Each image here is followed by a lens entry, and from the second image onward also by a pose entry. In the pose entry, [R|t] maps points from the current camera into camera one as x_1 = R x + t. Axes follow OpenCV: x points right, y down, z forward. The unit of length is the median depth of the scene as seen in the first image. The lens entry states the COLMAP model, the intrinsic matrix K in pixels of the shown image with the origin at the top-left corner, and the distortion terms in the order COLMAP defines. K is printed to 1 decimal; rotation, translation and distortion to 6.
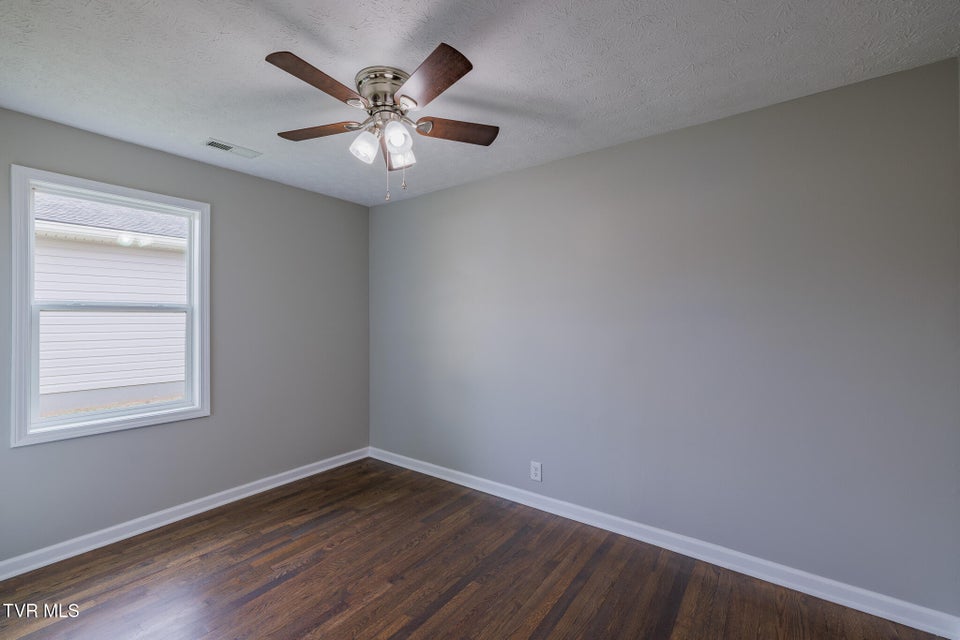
lens RADIAL K [[406.4, 0, 475.0], [0, 406.4, 322.0], [0, 0, 1]] dist [0.000659, 0.000149]
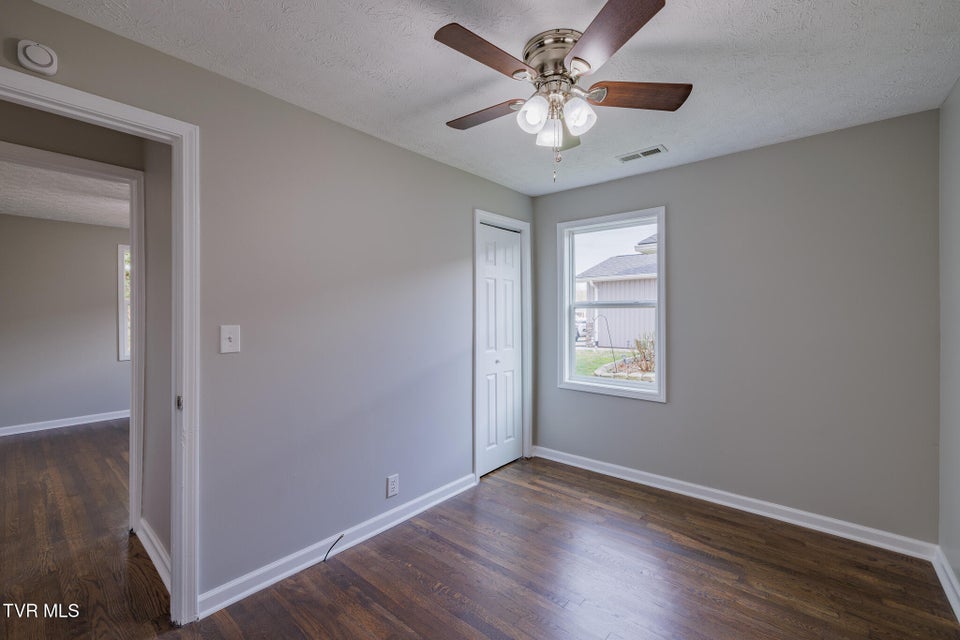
lens RADIAL K [[406.4, 0, 477.8], [0, 406.4, 319.7], [0, 0, 1]] dist [0.000659, 0.000149]
pose [[-0.071161, 0.019511, -0.997274, 0.458757], [-0.003351, 0.999798, 0.019800, -0.009846], [0.997459, 0.004750, -0.071081, 0.588711]]
